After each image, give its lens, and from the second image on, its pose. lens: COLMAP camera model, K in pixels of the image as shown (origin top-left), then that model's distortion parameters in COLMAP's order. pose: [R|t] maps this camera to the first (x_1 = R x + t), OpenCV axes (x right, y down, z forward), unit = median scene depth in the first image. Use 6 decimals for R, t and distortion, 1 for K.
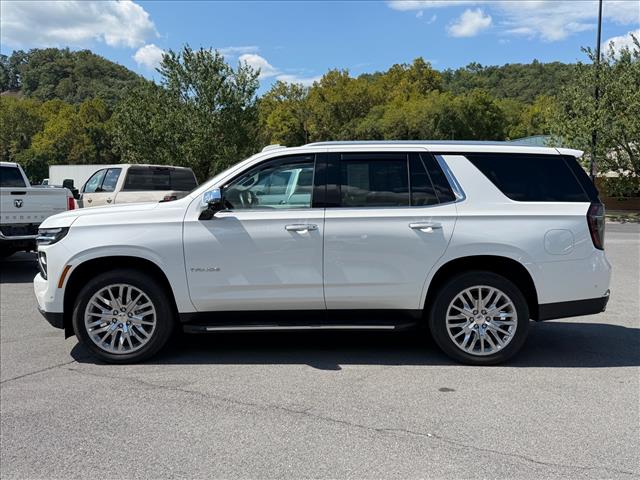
lens RADIAL K [[648.6, 0, 320.0], [0, 648.6, 240.0], [0, 0, 1]] dist [0.041733, -0.012094]
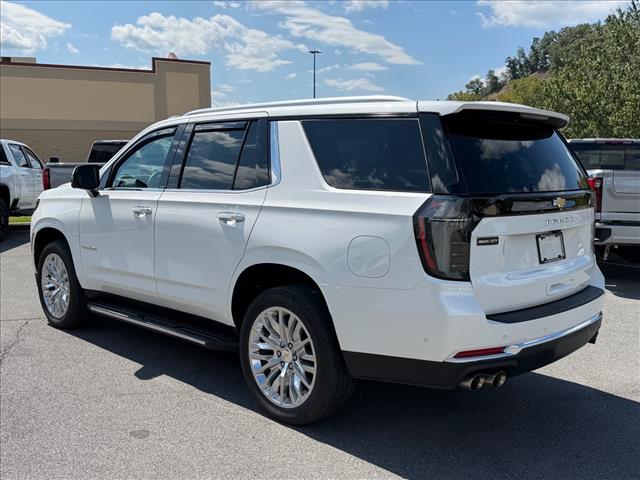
lens RADIAL K [[648.6, 0, 320.0], [0, 648.6, 240.0], [0, 0, 1]] dist [0.041733, -0.012094]
pose [[0.724264, 0.085399, -0.684214, 0.745184], [-0.062120, 0.996347, 0.058601, -0.045272], [0.686719, 0.000061, 0.726923, 0.522050]]
